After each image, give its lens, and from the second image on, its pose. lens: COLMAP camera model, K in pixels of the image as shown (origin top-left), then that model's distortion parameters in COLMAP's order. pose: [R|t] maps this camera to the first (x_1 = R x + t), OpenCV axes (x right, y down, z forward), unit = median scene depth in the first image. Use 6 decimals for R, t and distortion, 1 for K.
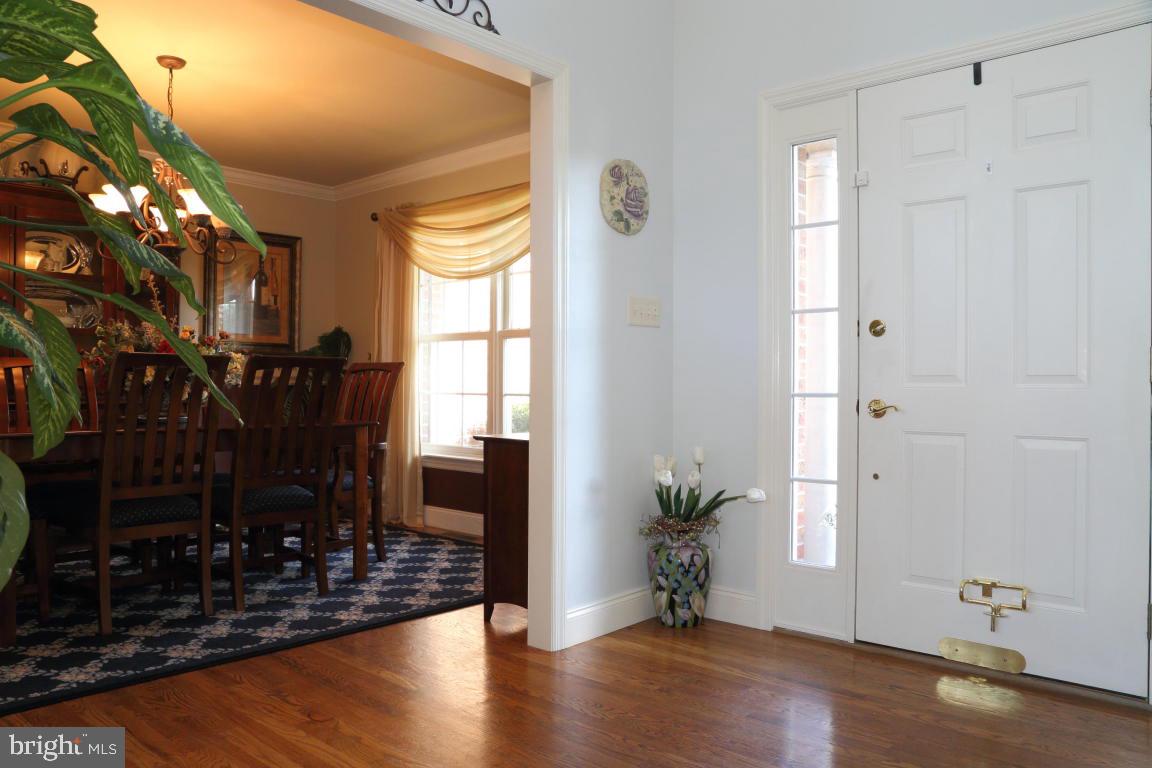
lens RADIAL K [[846.5, 0, 576.0], [0, 846.5, 384.0], [0, 0, 1]] dist [-0.050938, 0.001005]
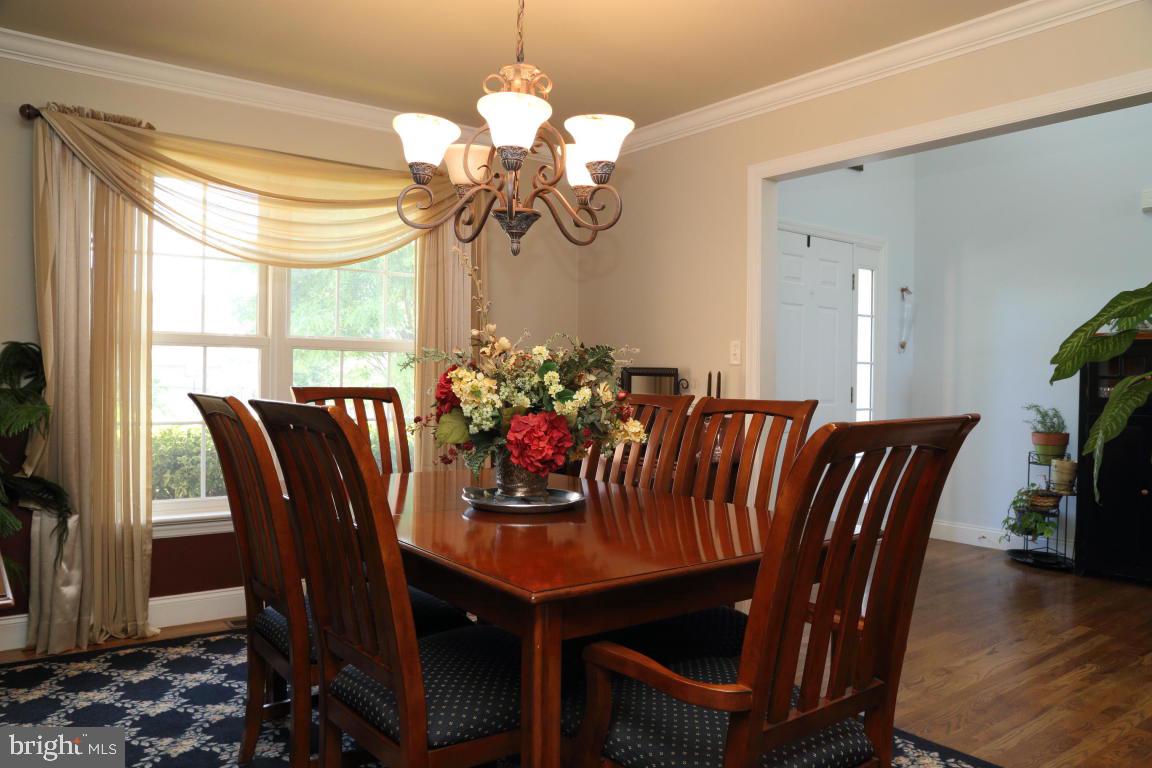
lens RADIAL K [[846.5, 0, 576.0], [0, 846.5, 384.0], [0, 0, 1]] dist [-0.050938, 0.001005]
pose [[0.175417, -0.006561, 0.984472, -0.770331], [-0.004049, 0.999965, 0.007386, -0.026632], [-0.984486, -0.005281, 0.175384, 0.590832]]
